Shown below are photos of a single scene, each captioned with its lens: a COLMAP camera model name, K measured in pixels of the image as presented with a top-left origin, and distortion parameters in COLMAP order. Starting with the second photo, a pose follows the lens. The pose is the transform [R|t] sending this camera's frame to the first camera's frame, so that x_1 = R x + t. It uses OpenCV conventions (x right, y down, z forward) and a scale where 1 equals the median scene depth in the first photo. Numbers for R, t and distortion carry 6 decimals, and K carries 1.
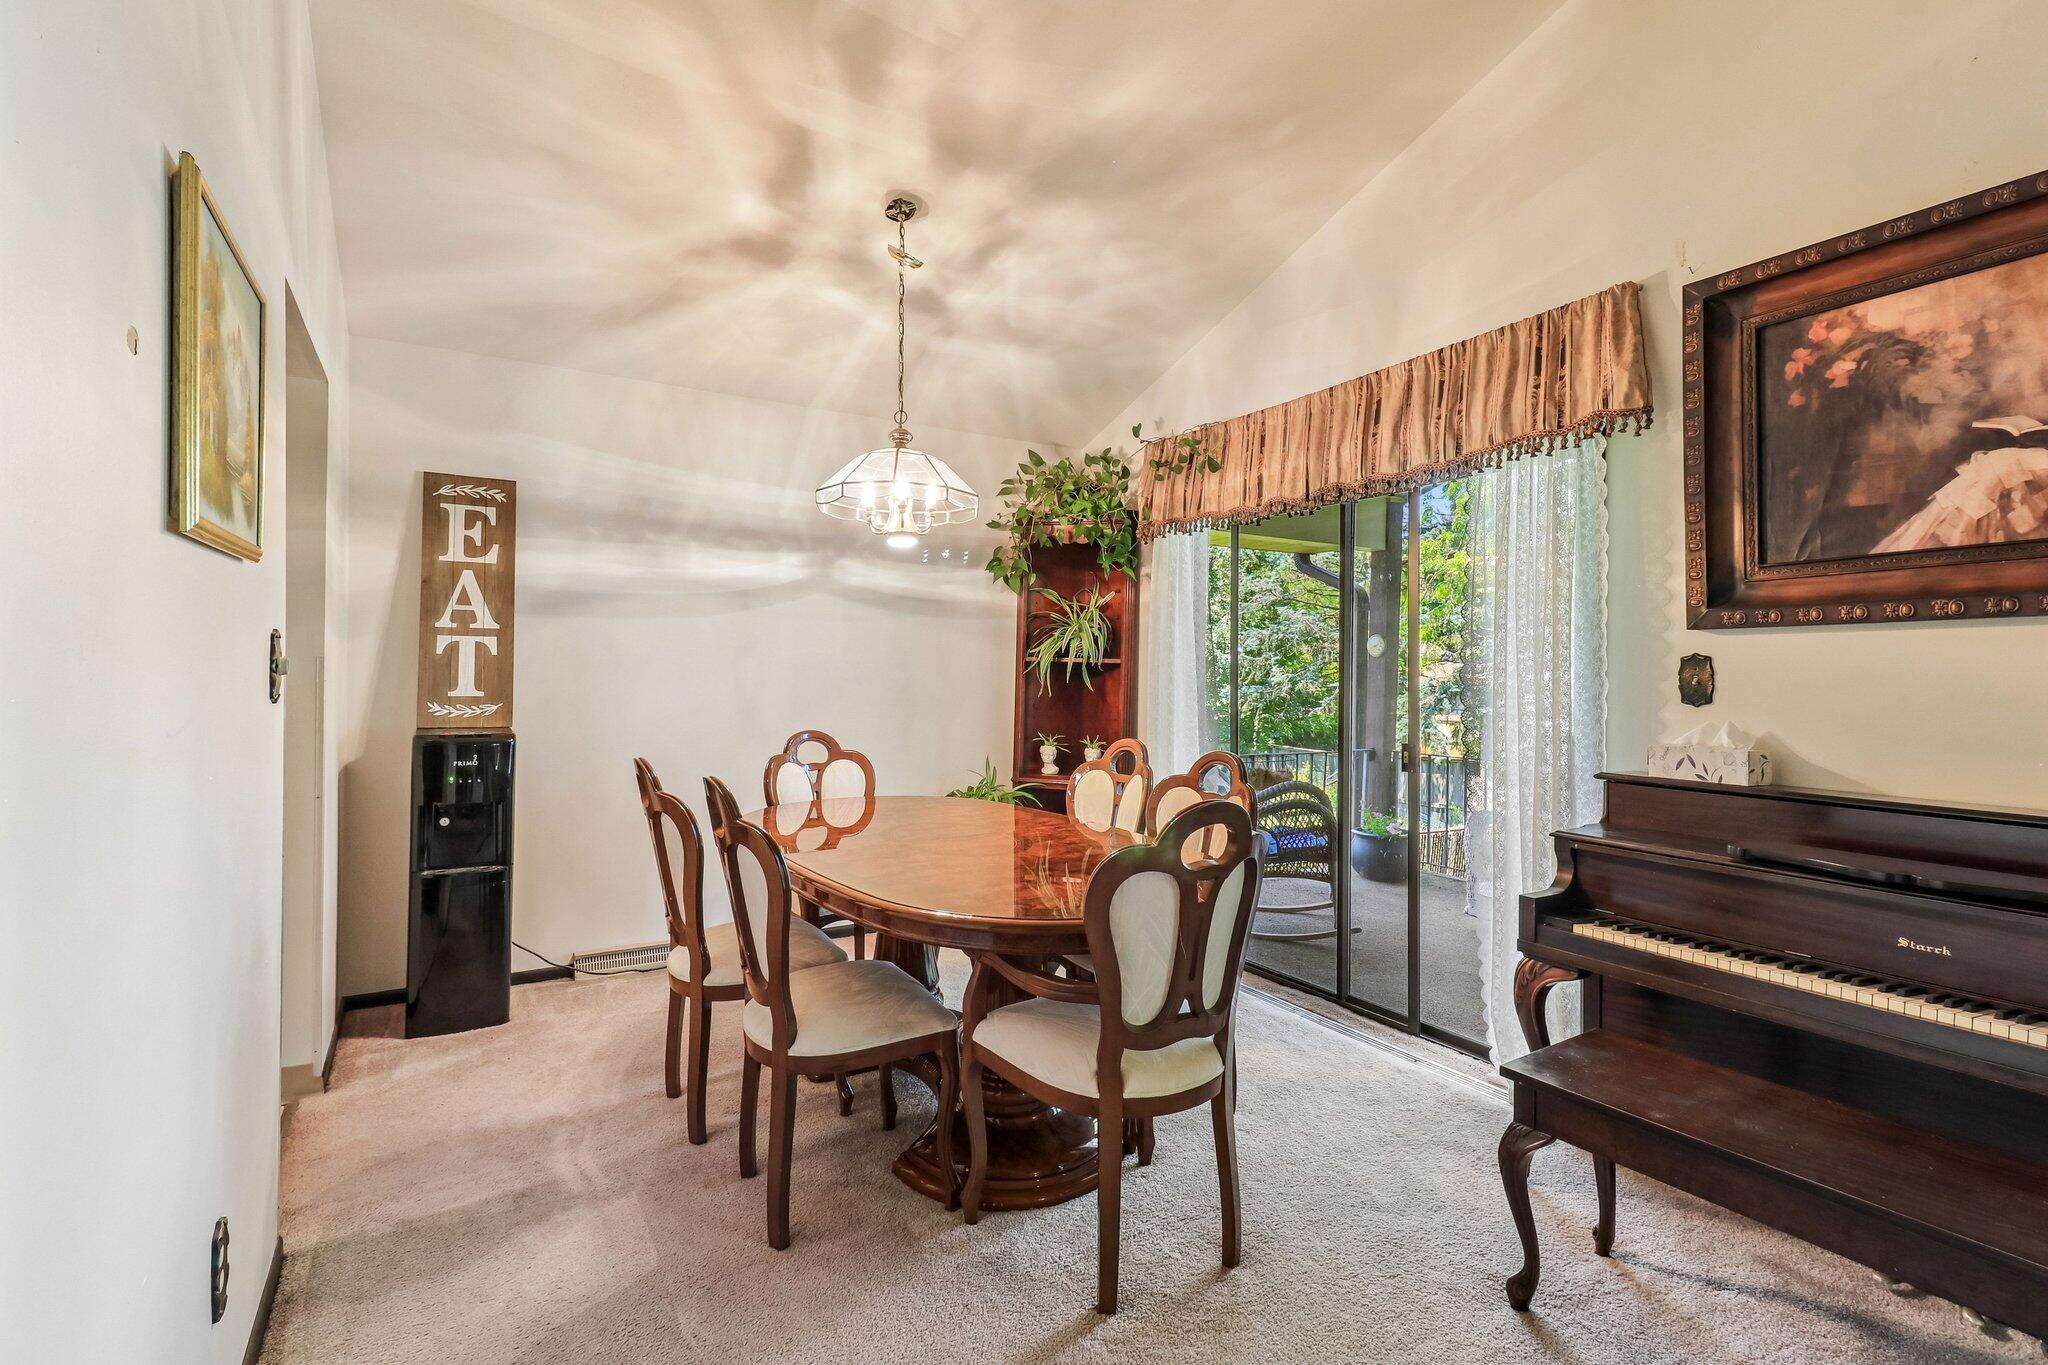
lens RADIAL K [[963.9, 0, 1025.4], [0, 963.9, 675.5], [0, 0, 1]] dist [0.018059, -0.007447]
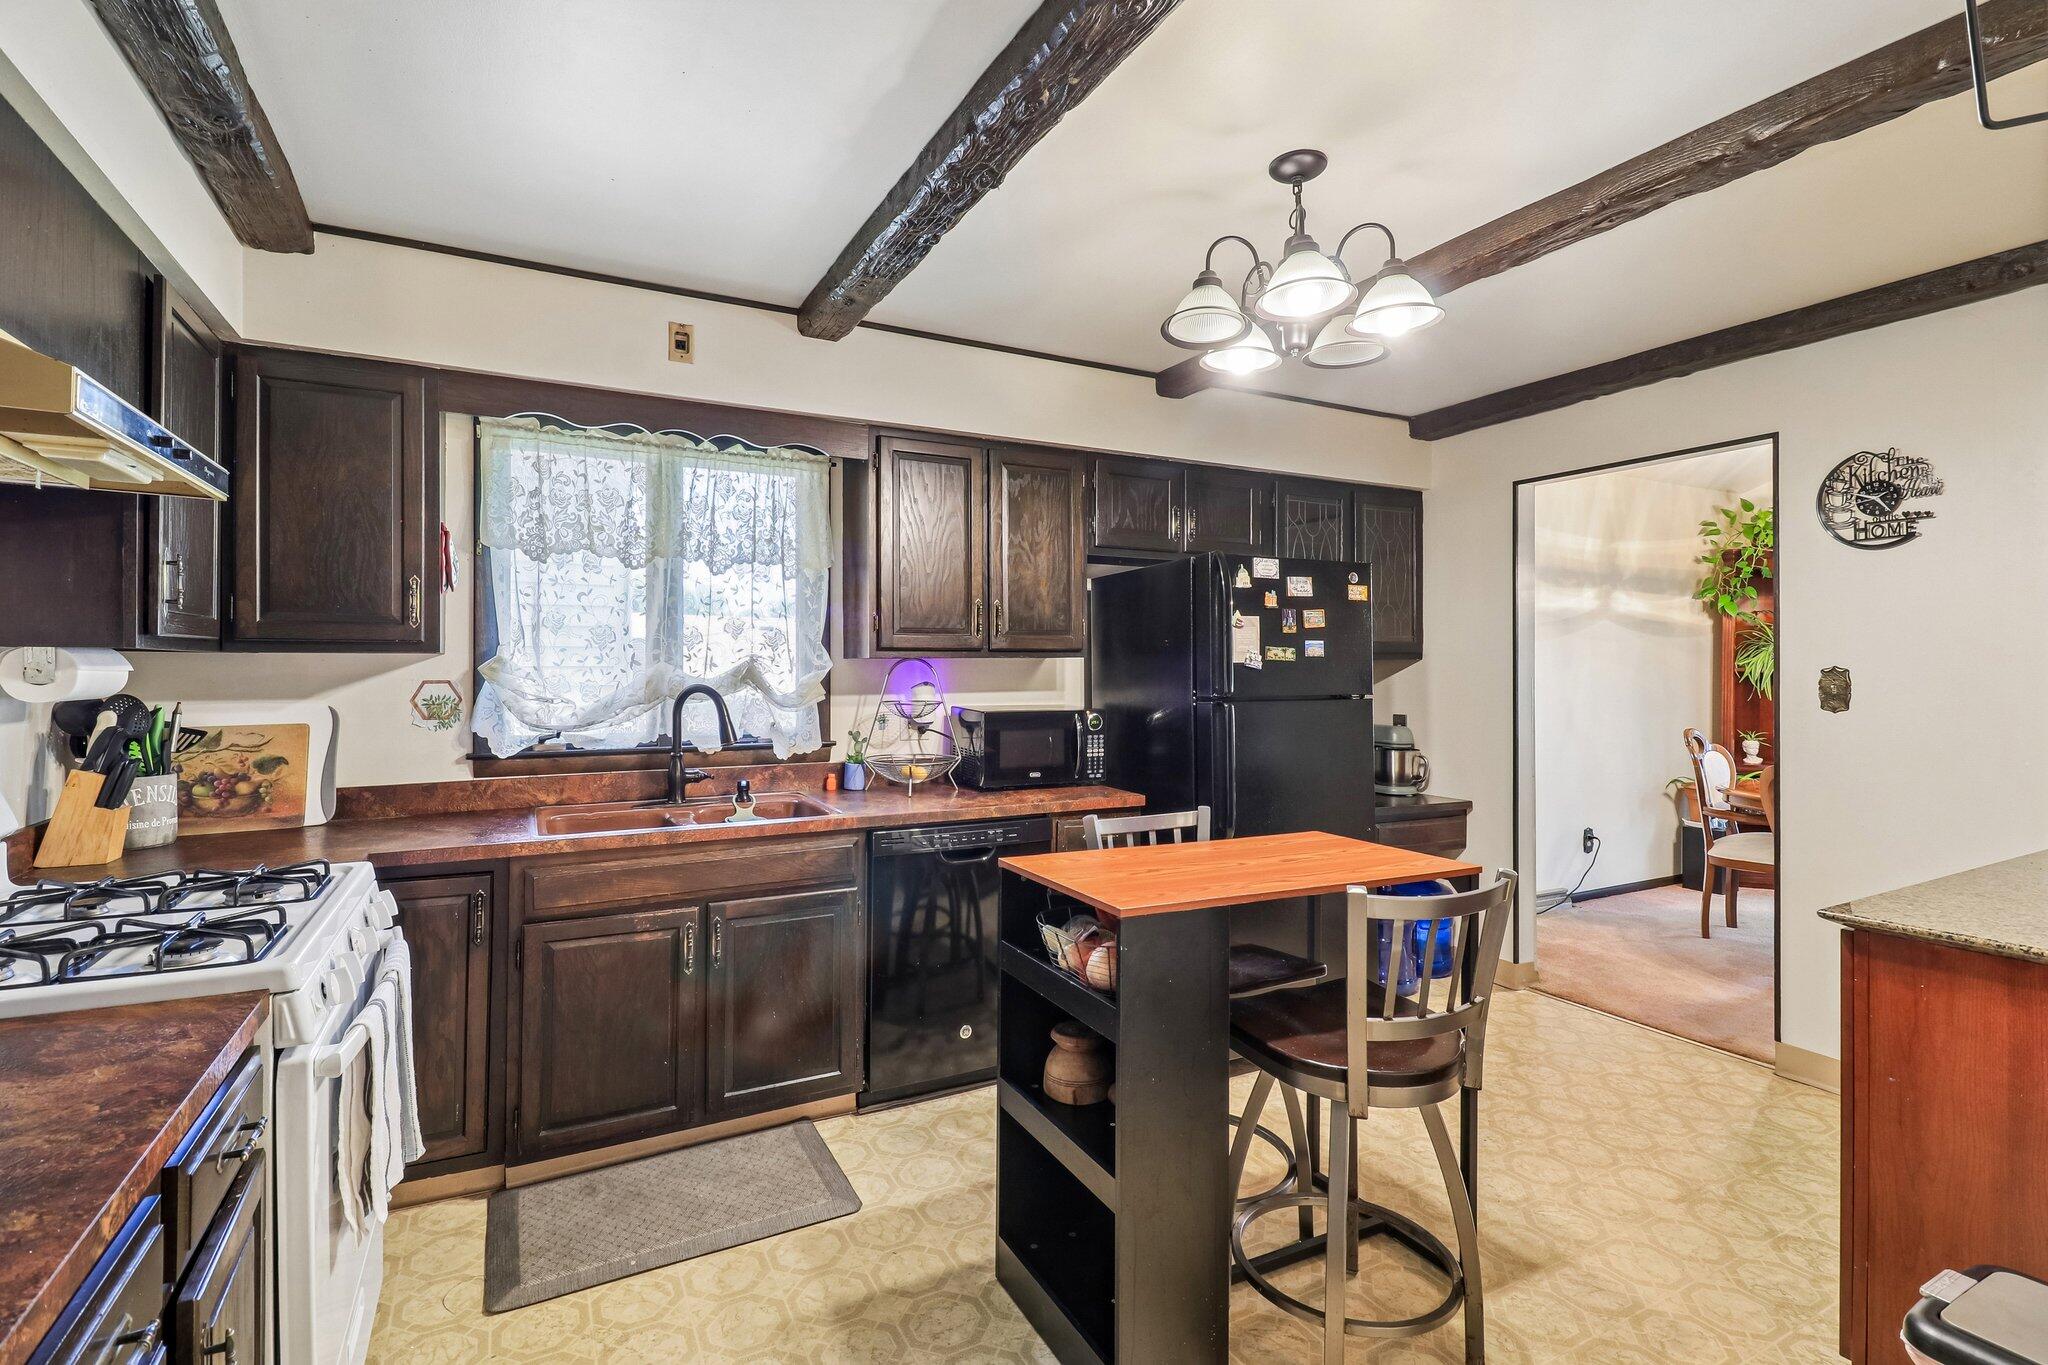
lens RADIAL K [[963.9, 0, 1023.7], [0, 963.9, 670.6], [0, 0, 1]] dist [0.018059, -0.007447]
pose [[0.998530, -0.004091, -0.054043, -0.891019], [0.004278, 0.999985, 0.003340, -0.025687], [0.054028, -0.003567, 0.998533, -0.297930]]
